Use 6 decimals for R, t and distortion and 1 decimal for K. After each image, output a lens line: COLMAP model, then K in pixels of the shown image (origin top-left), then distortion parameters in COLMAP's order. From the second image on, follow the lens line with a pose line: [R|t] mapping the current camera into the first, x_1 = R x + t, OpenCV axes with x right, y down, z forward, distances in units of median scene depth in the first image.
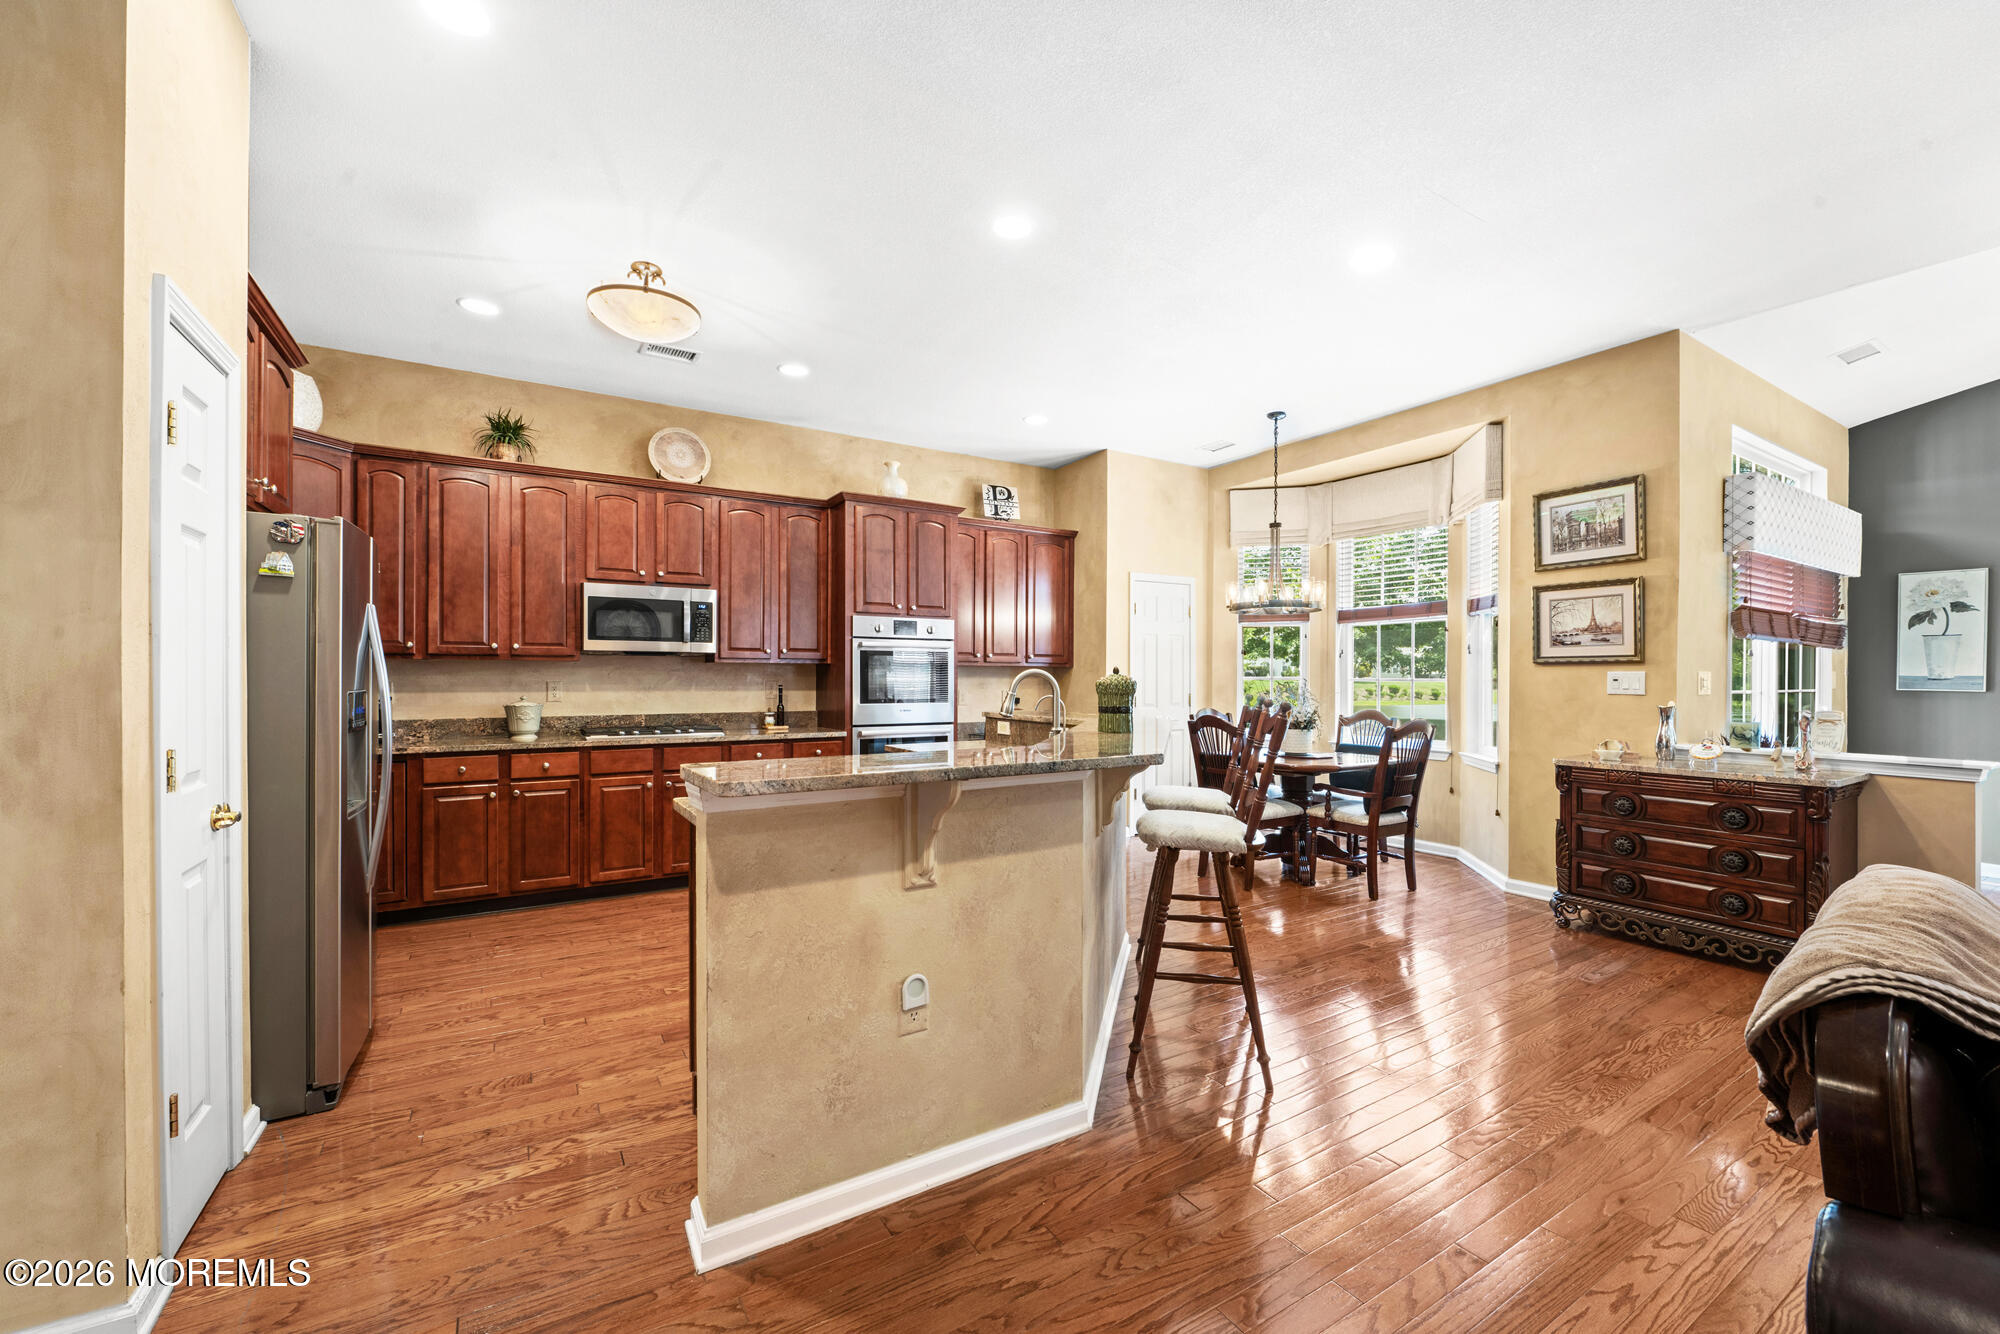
lens RADIAL K [[799.4, 0, 998.3], [0, 799.4, 679.9], [0, 0, 1]] dist [-0.007020, -0.001004]
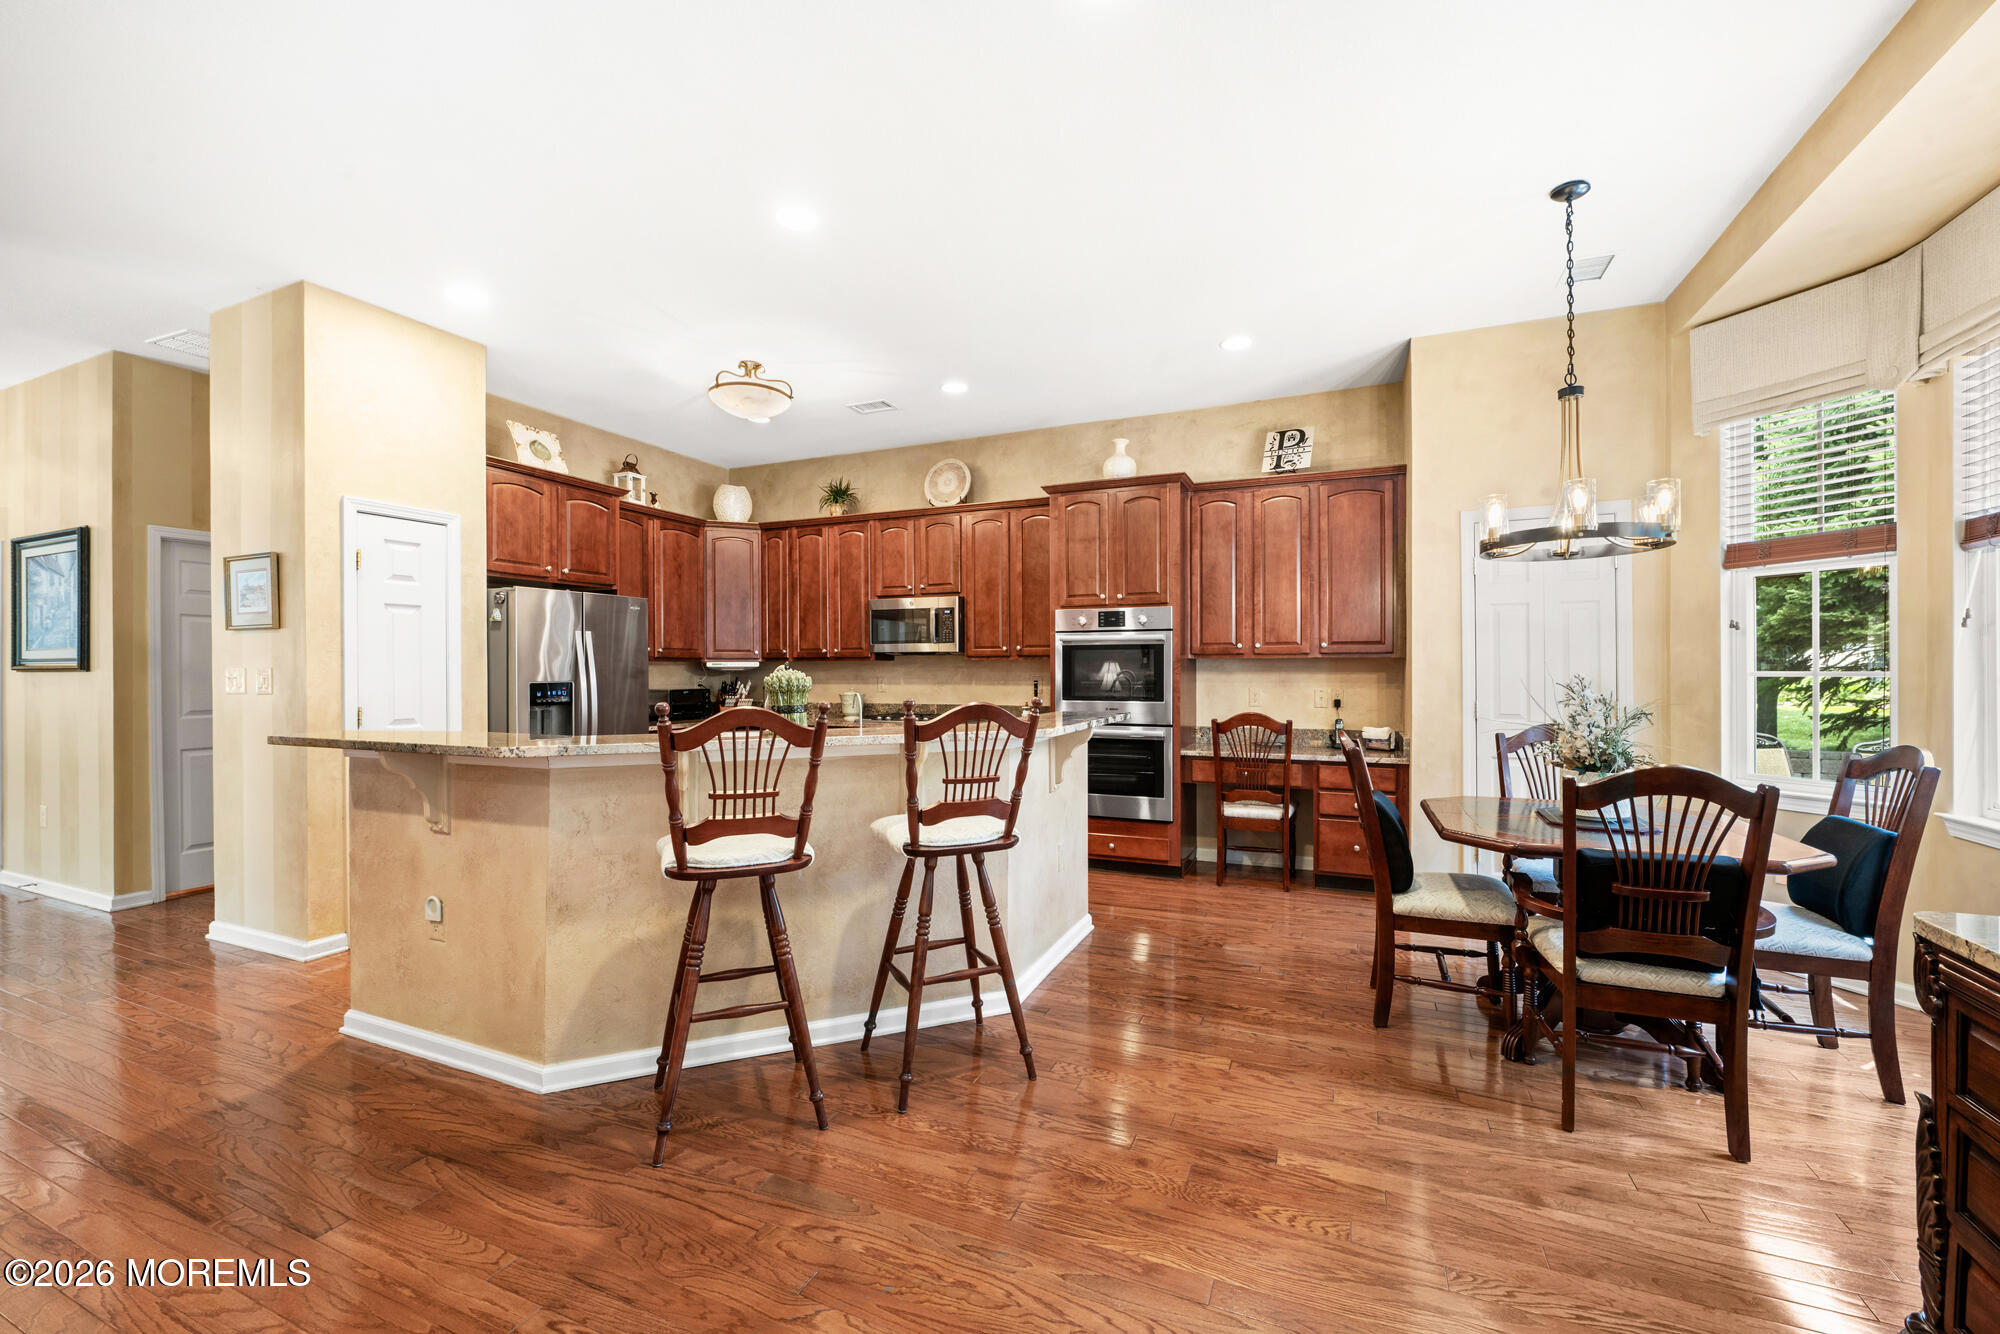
lens RADIAL K [[799.4, 0, 1002.3], [0, 799.4, 671.5], [0, 0, 1]] dist [-0.007020, -0.001004]
pose [[0.574279, -0.002995, -0.818654, 0.637094], [0.000019, 0.999993, -0.003645, -0.001607], [0.818660, 0.002078, 0.574275, 0.419718]]
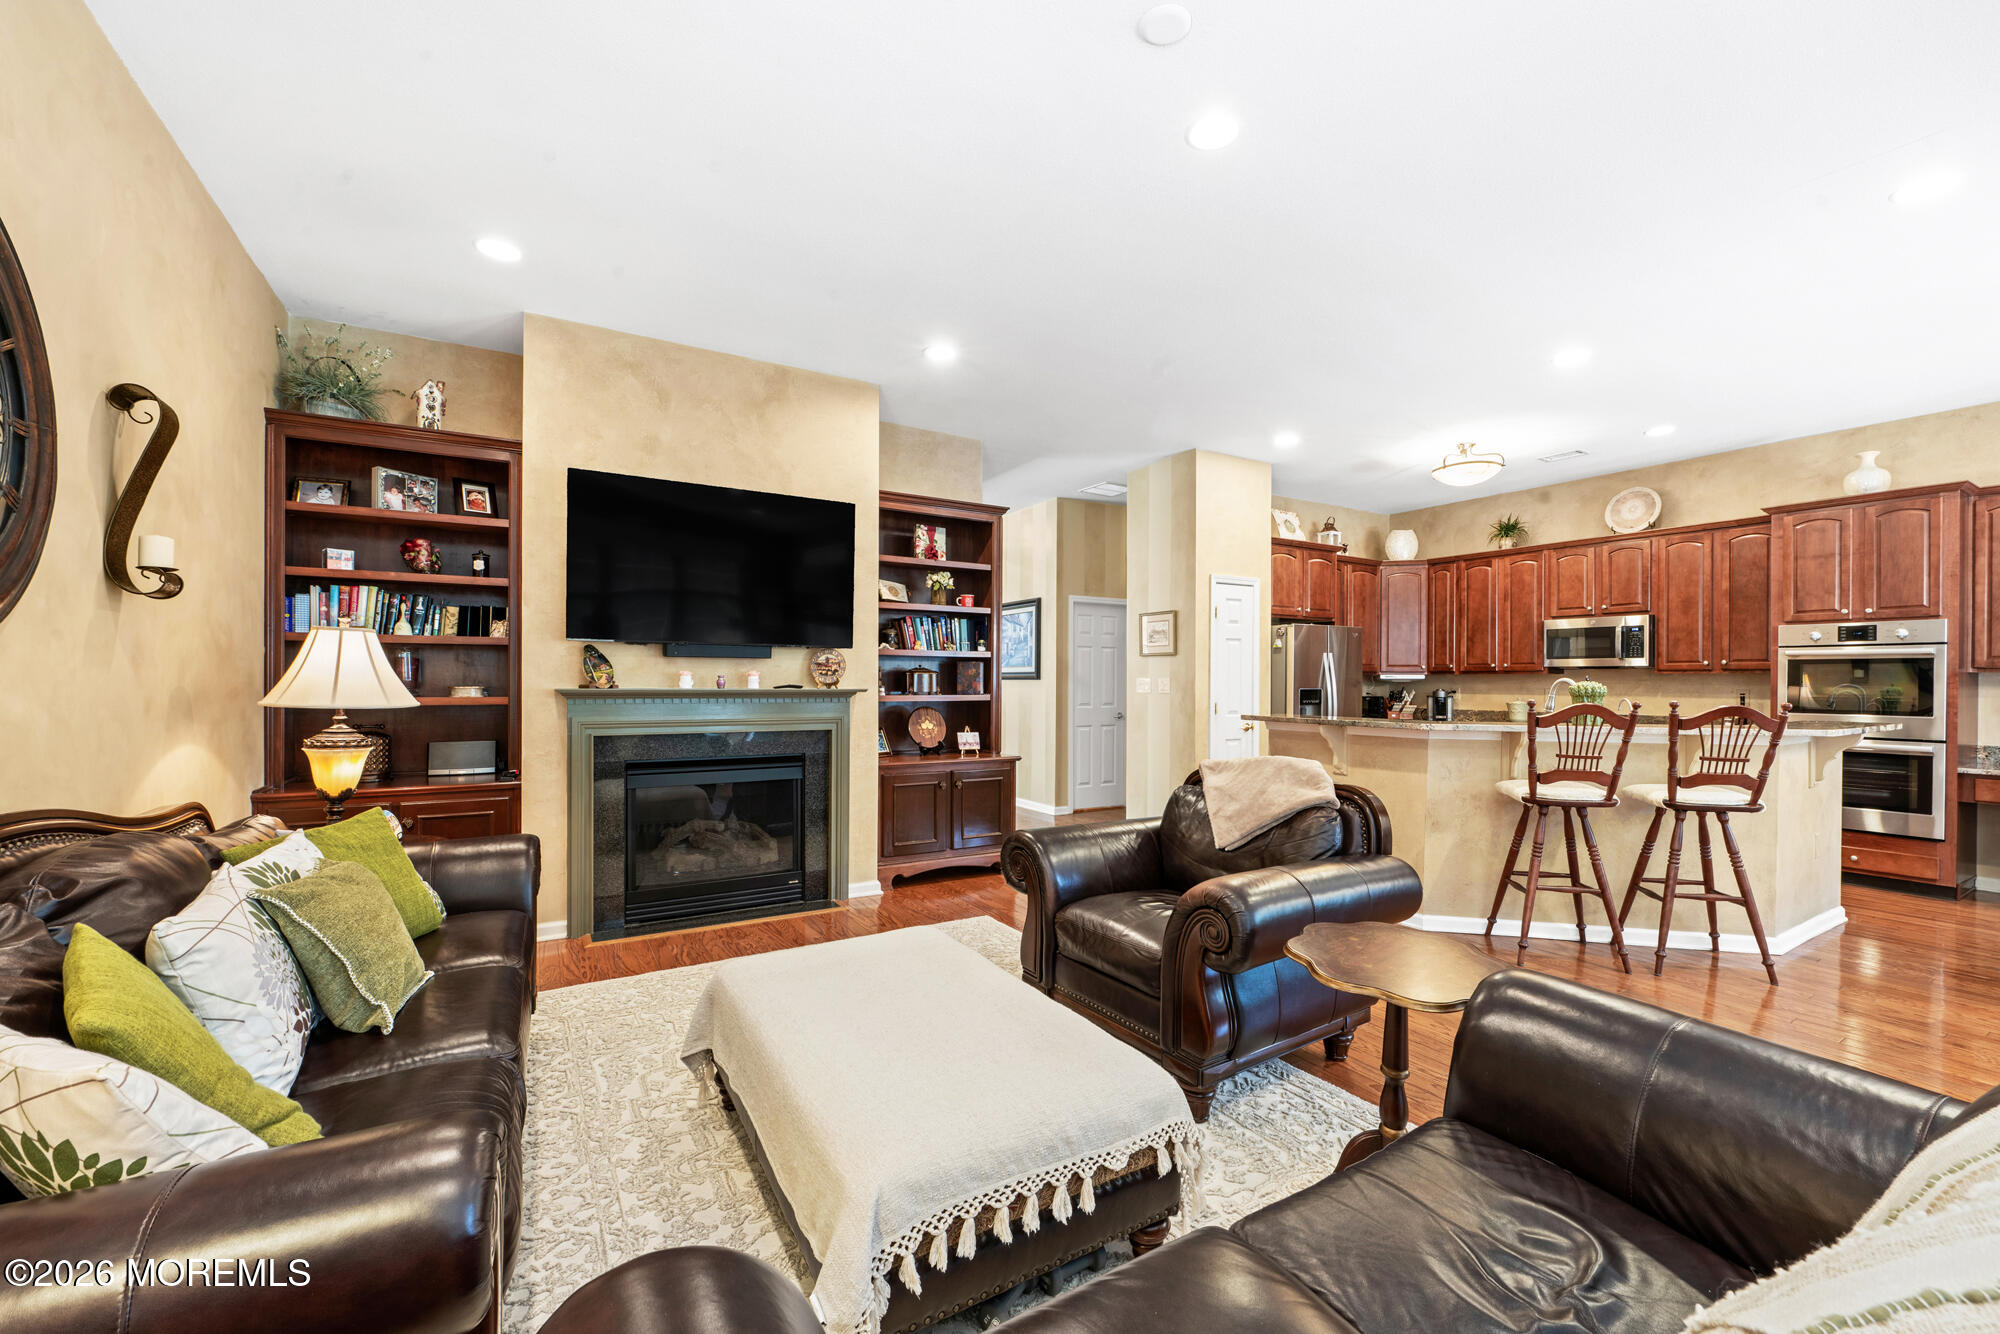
lens RADIAL K [[799.4, 0, 1001.0], [0, 799.4, 681.7], [0, 0, 1]] dist [-0.007020, -0.001004]
pose [[-0.011764, -0.002418, -0.999928, 0.921628], [-0.010134, 0.999946, -0.002299, 0.003876], [0.999879, 0.010106, -0.011788, 0.019937]]
